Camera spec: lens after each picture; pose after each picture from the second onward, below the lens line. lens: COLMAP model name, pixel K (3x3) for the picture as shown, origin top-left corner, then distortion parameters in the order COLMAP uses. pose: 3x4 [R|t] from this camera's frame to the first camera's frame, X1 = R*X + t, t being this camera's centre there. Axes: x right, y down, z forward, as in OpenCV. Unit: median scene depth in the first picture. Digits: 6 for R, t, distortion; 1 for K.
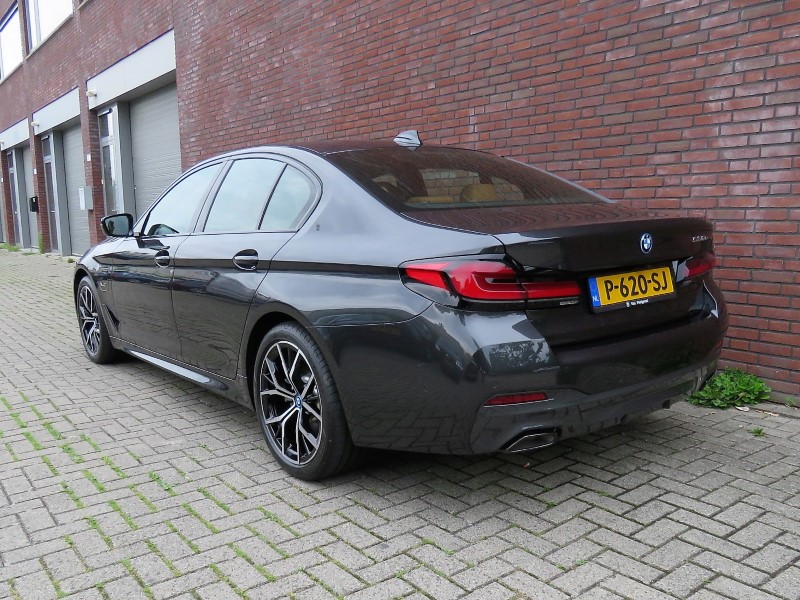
lens RADIAL K [[685.2, 0, 401.3], [0, 685.2, 307.0], [0, 0, 1]] dist [-0.016719, 0.003543]
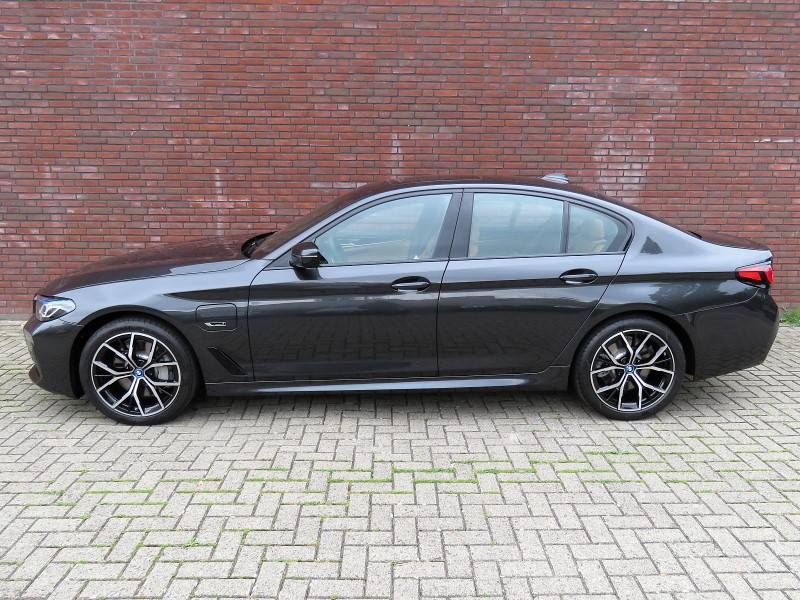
lens RADIAL K [[622.7, 0, 396.6], [0, 622.7, 292.7], [0, 0, 1]] dist [-0.006165, 0.009747]
pose [[0.601871, -0.132696, 0.787491, -1.158097], [0.099447, 0.990877, 0.090962, -0.153055], [-0.792377, 0.023566, 0.609576, 0.453923]]
